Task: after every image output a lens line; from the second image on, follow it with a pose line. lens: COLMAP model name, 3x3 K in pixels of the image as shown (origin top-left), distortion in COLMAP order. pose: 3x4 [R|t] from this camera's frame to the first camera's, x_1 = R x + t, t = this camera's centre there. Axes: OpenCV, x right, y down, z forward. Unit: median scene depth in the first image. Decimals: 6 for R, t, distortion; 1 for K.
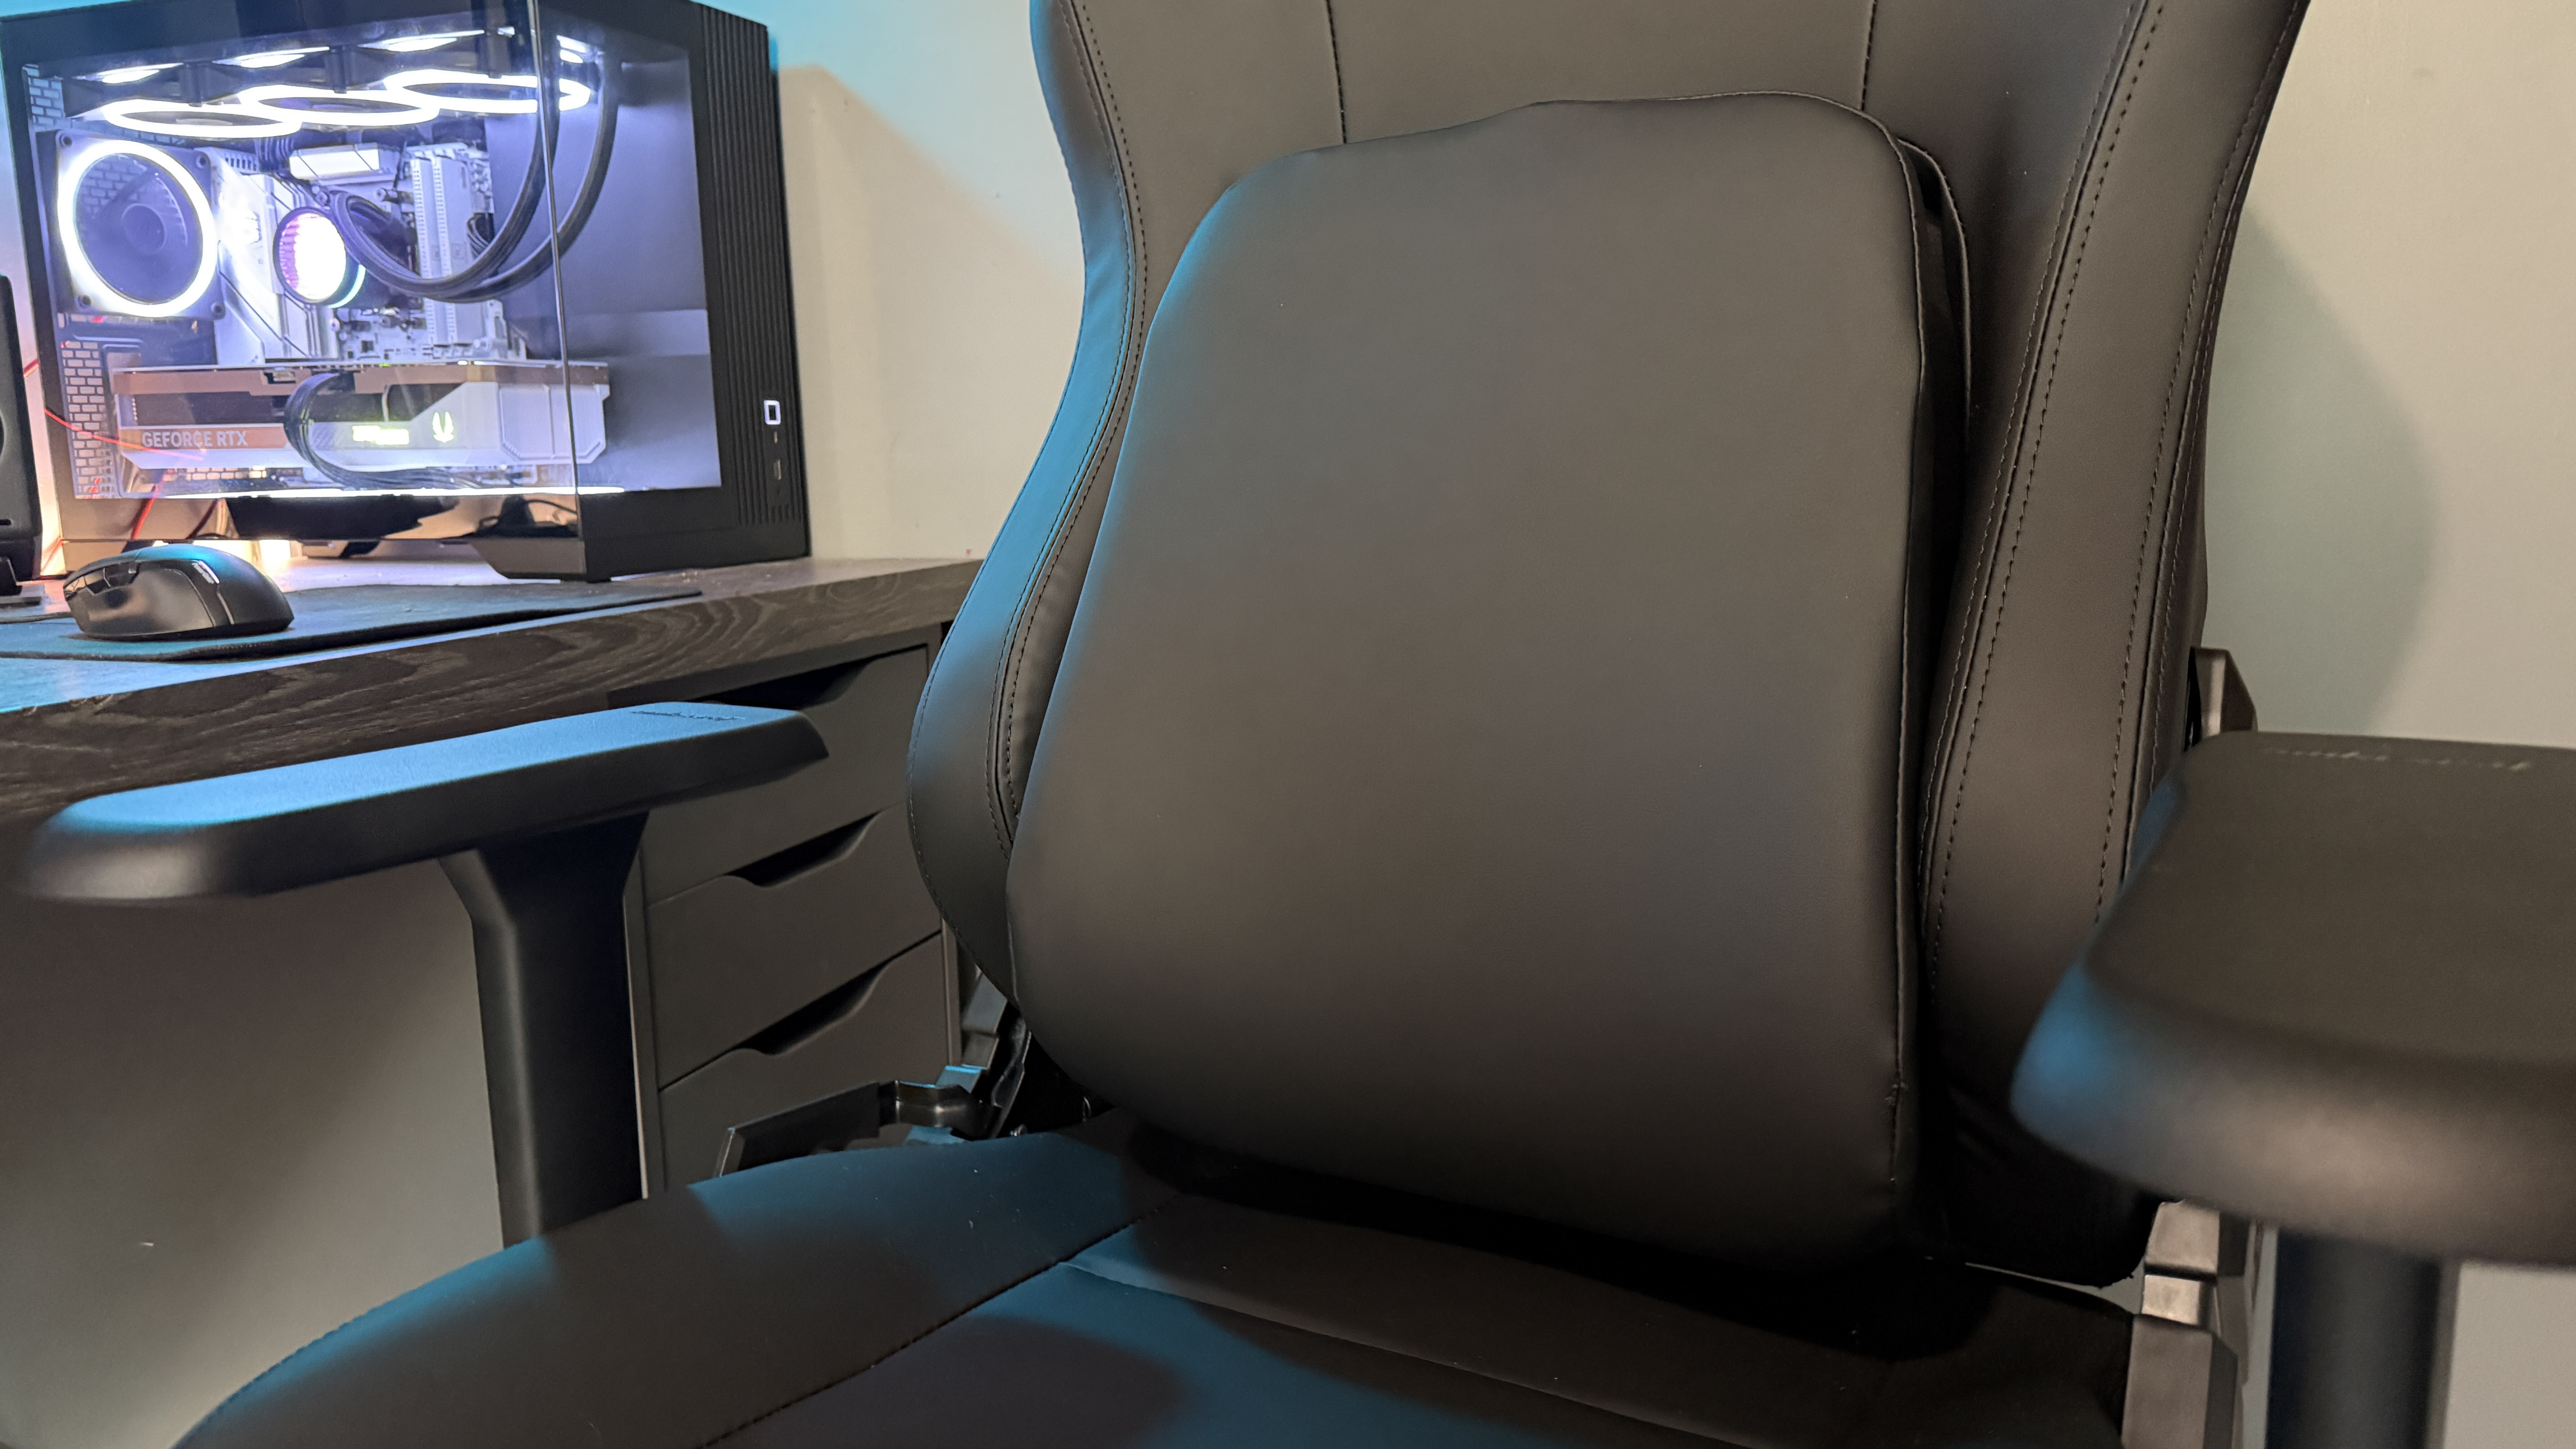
lens RADIAL K [[1675.6, 0, 1290.9], [0, 1675.6, 687.8], [0, 0, 1]] dist [-0.022851, -0.000427]
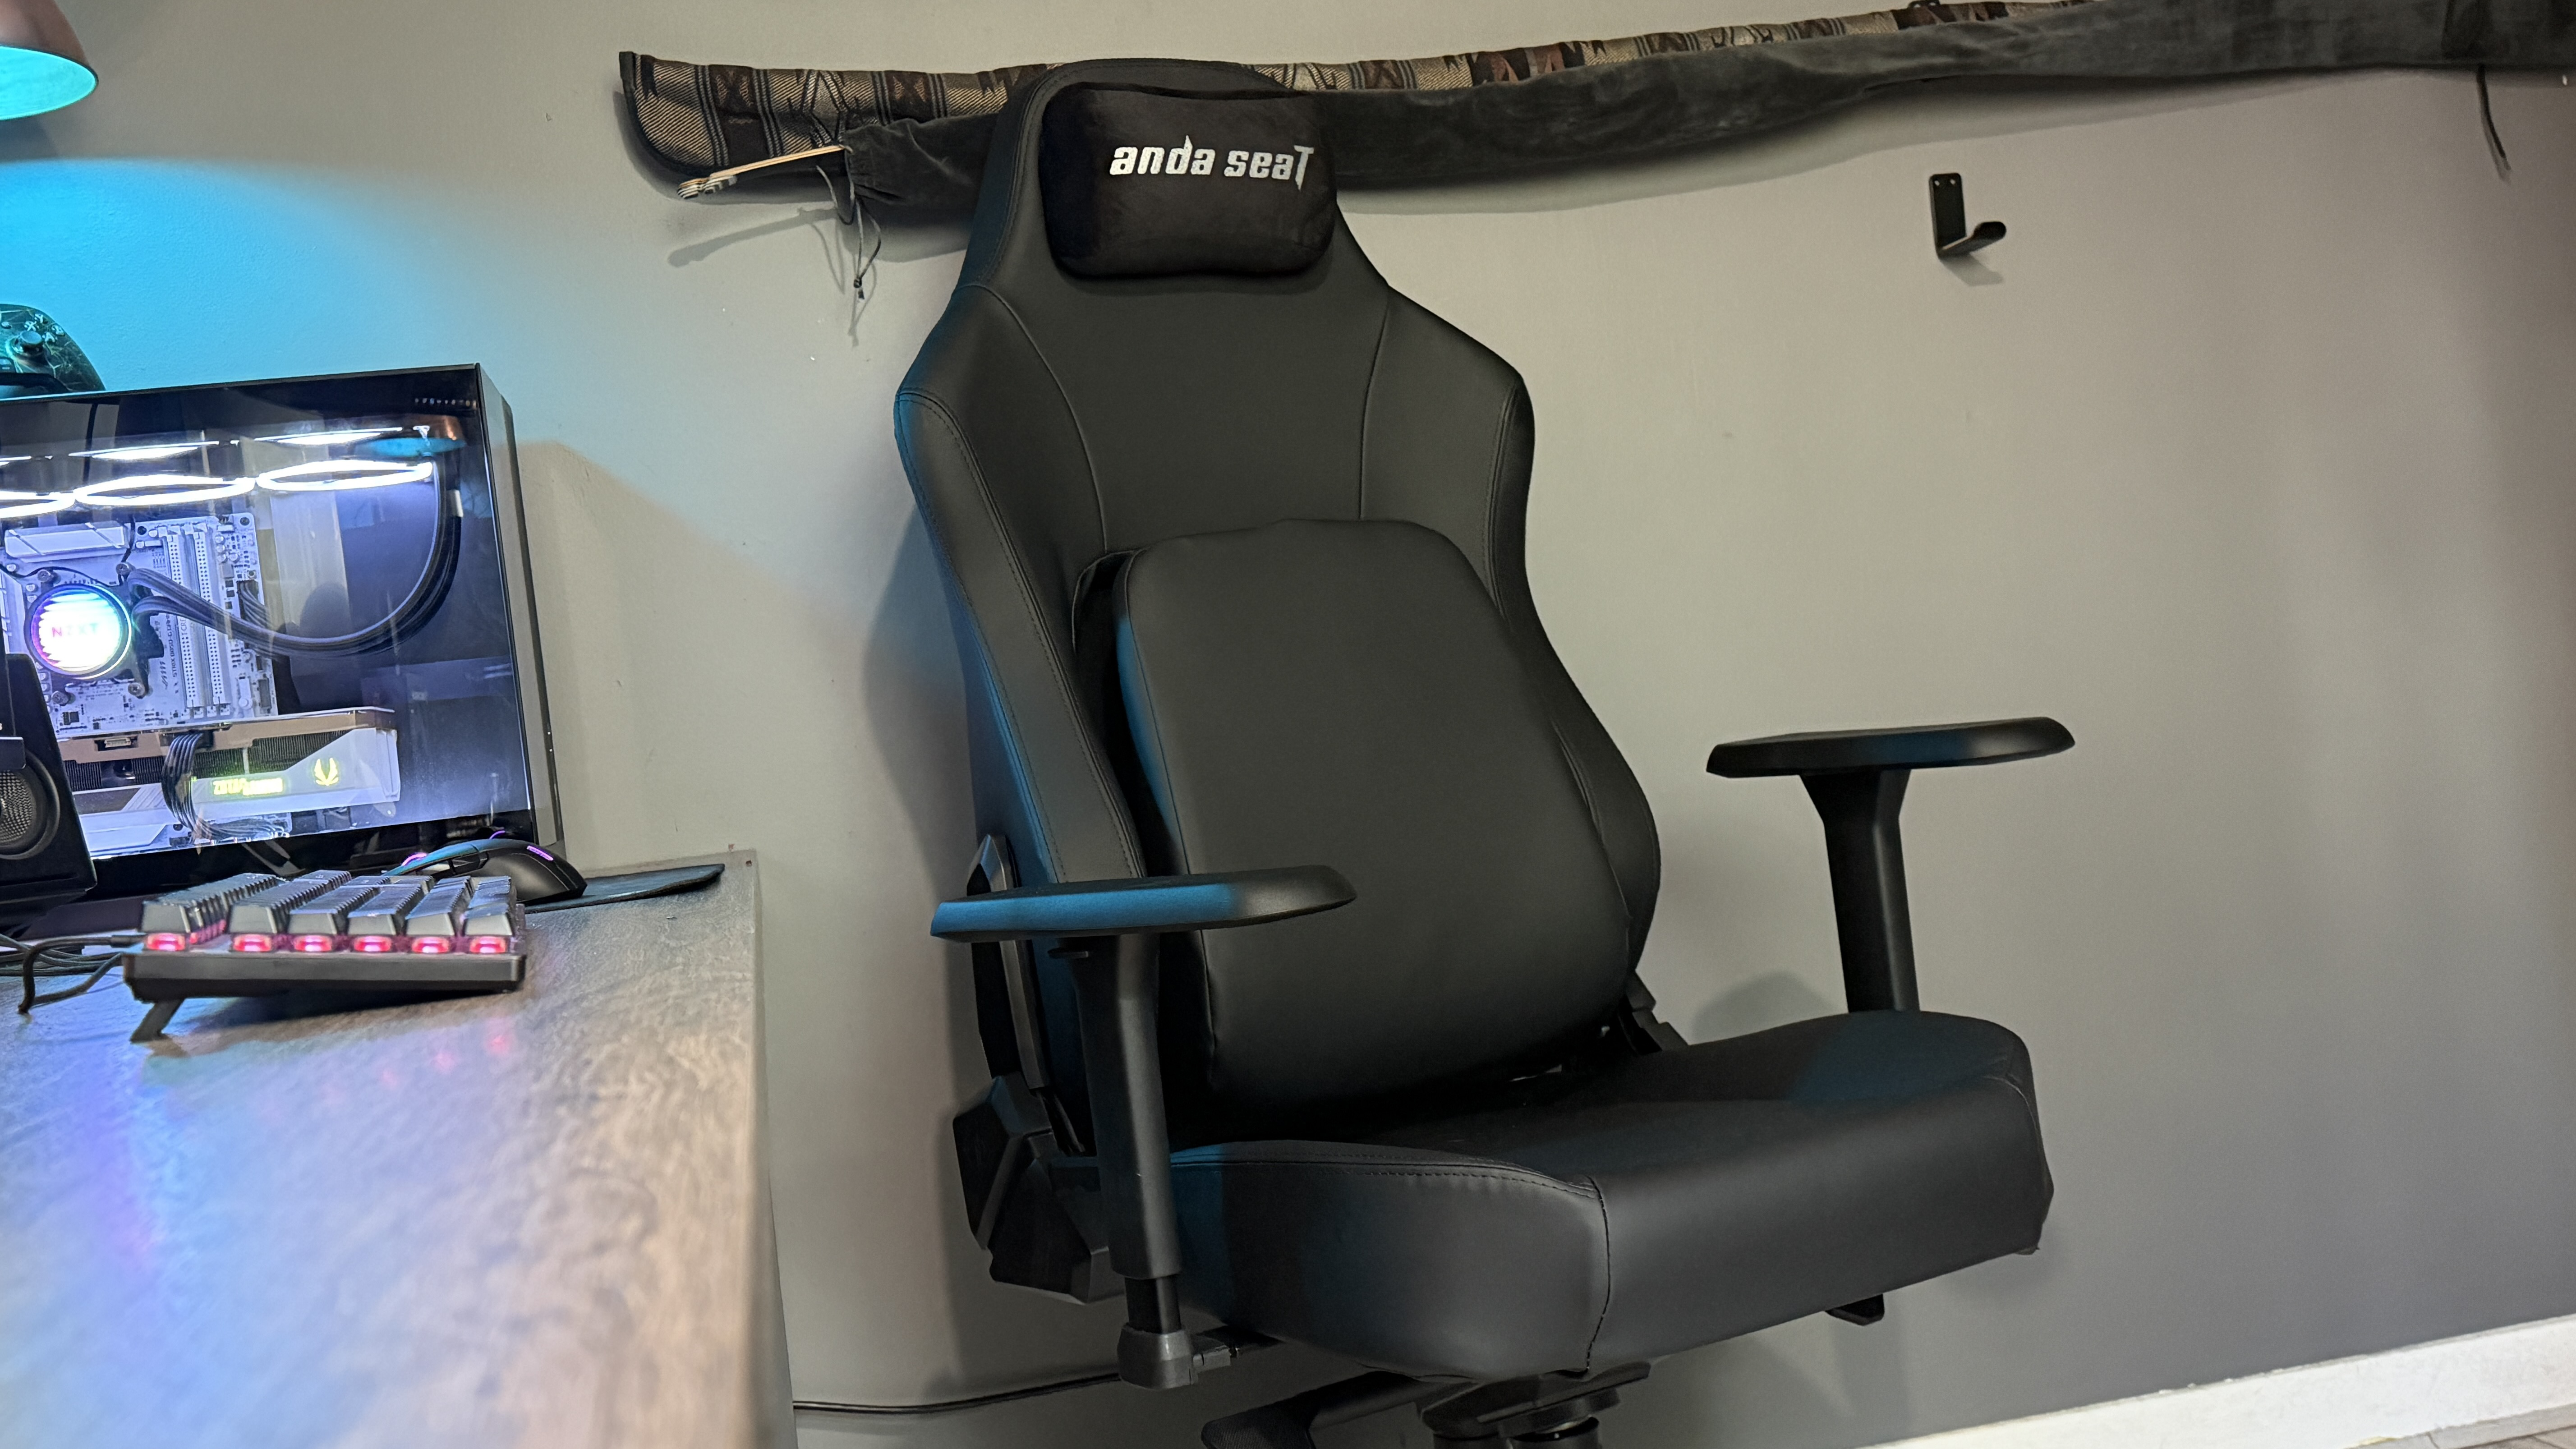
lens RADIAL K [[2457.2, 0, 1288.0], [0, 2457.2, 724.5], [0, 0, 1]] dist [0.186346, -0.435104]
pose [[0.824287, -0.081301, 0.560304, -0.889629], [0.186371, 0.973445, -0.132929, 0.142707], [-0.534618, 0.213996, 0.817551, -0.654357]]
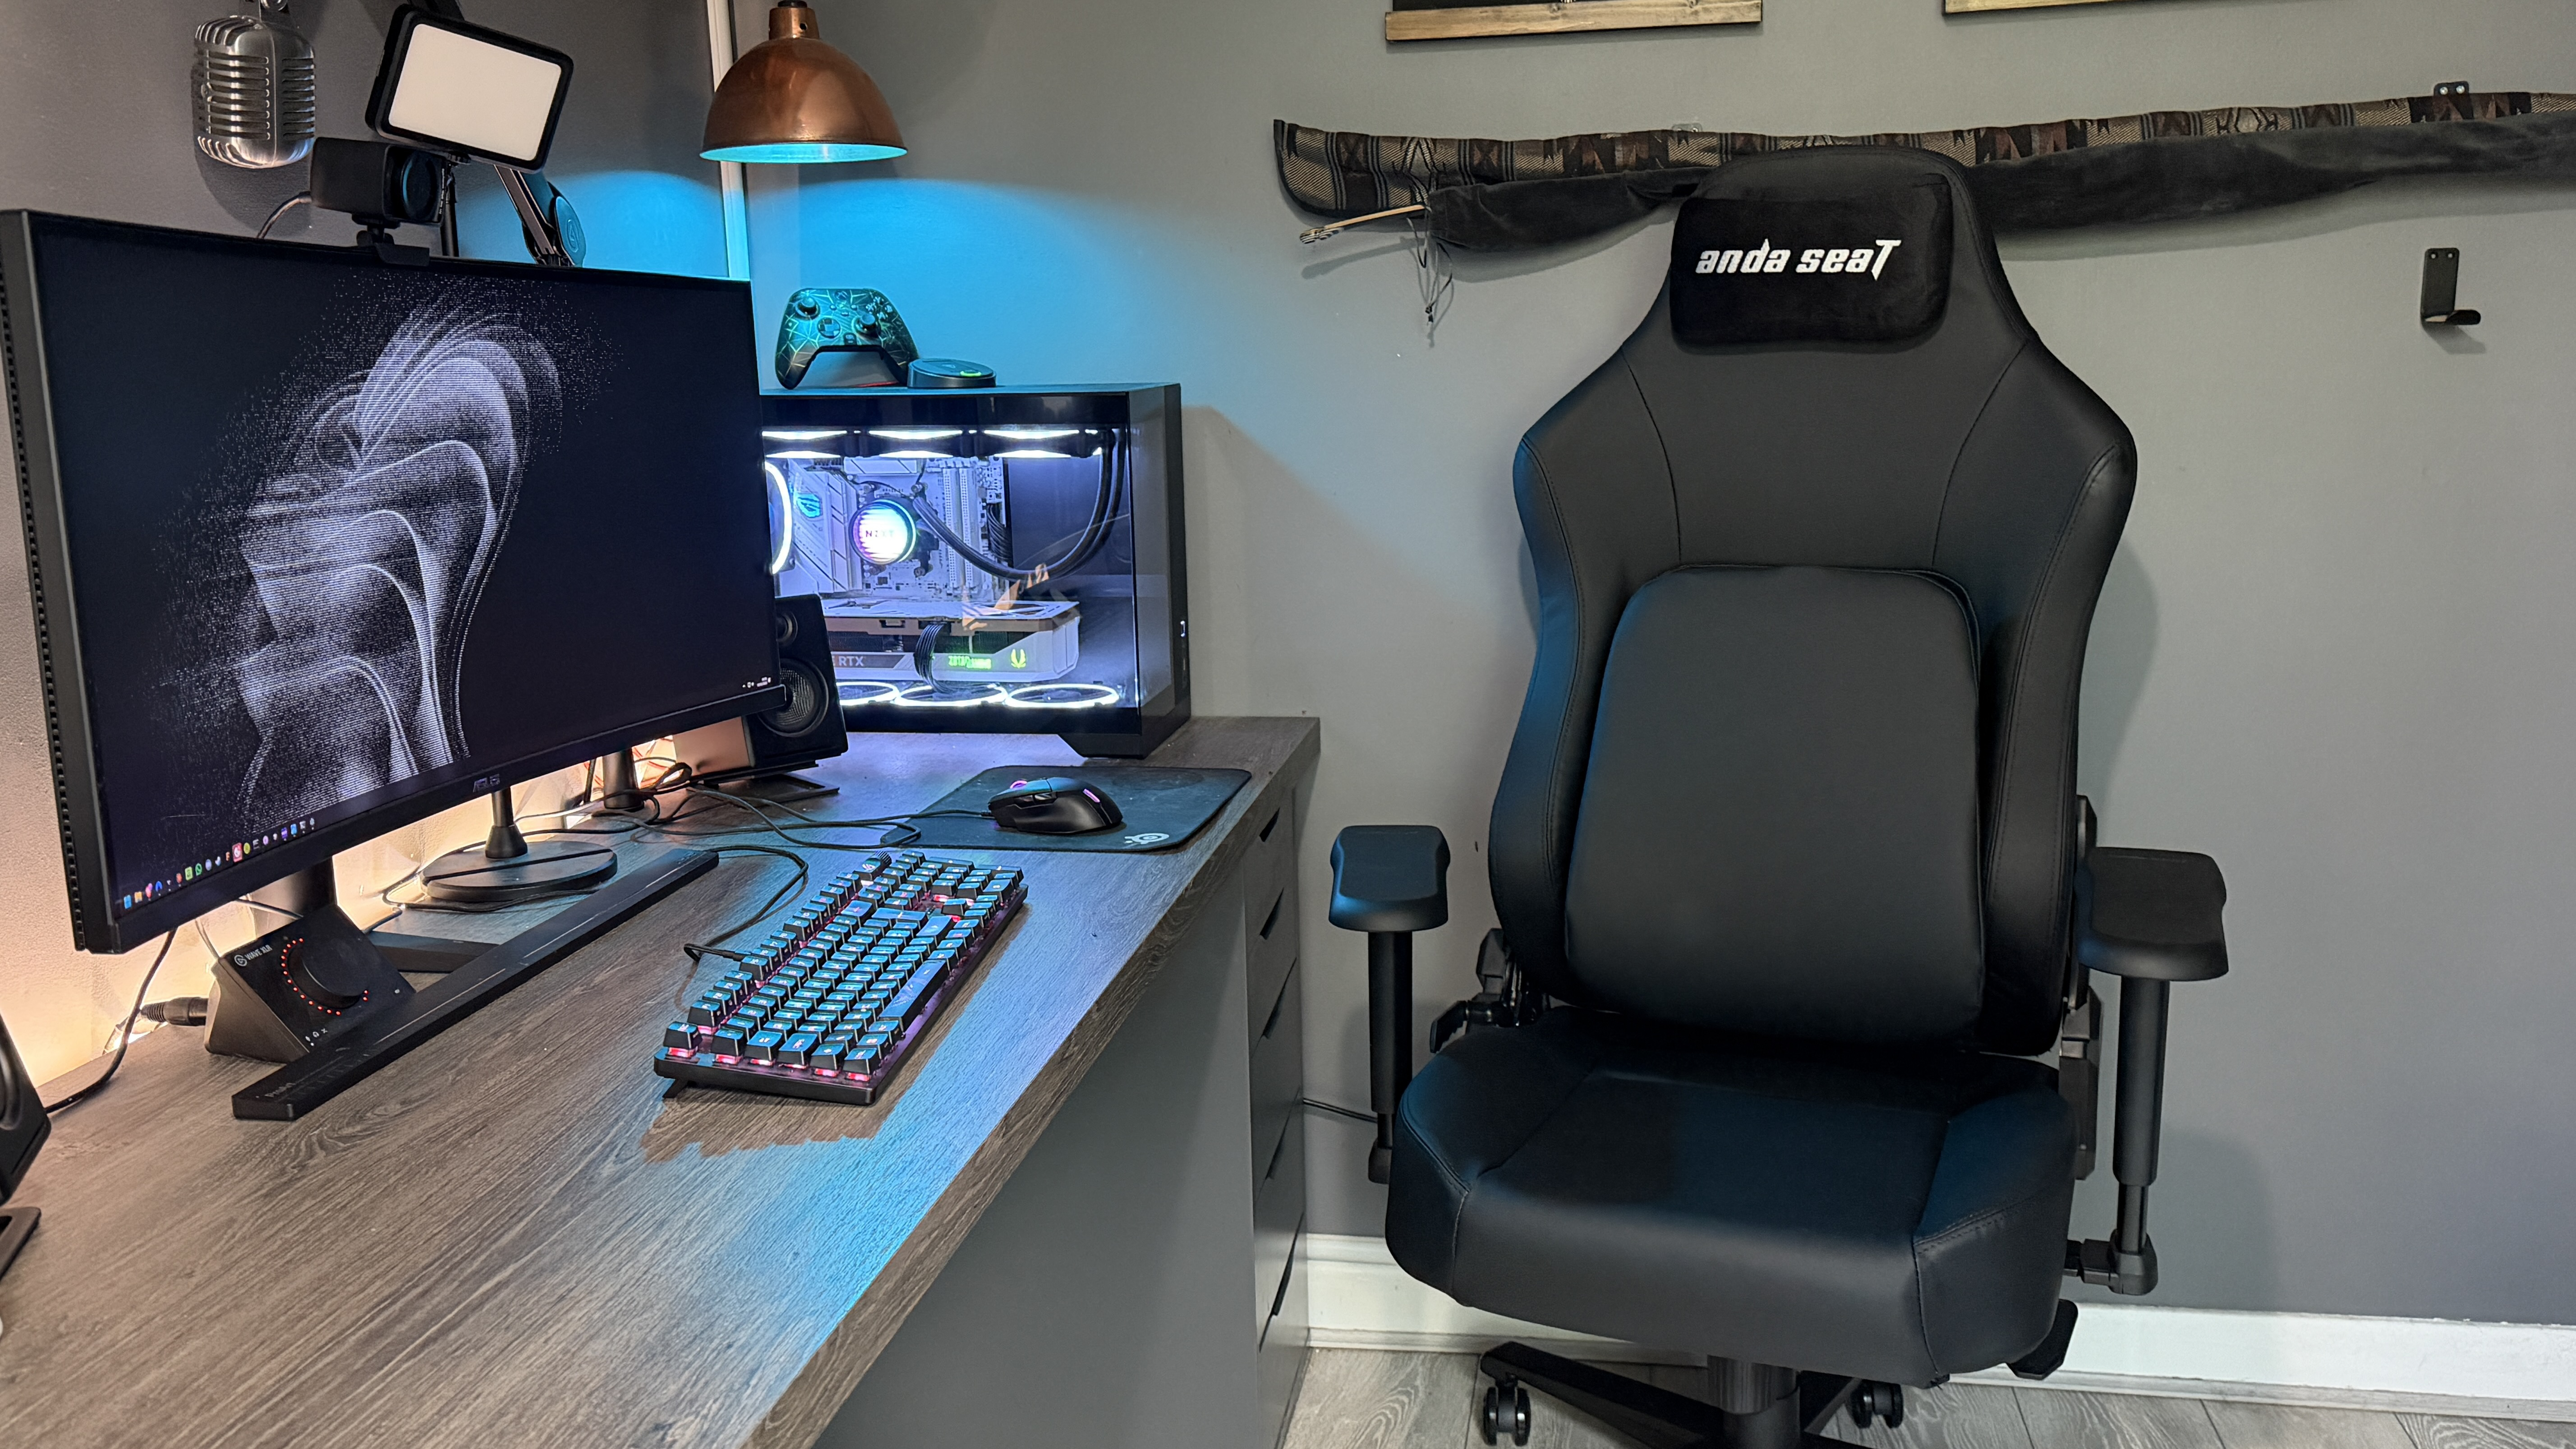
lens RADIAL K [[2091.5, 0, 1288.0], [0, 2091.5, 724.5], [0, 0, 1]] dist [0.001472, -0.002295]
pose [[0.977070, -0.045398, 0.208021, -0.665775], [0.039519, 0.998696, 0.032333, -0.145279], [-0.209218, -0.023370, 0.977590, -0.966593]]
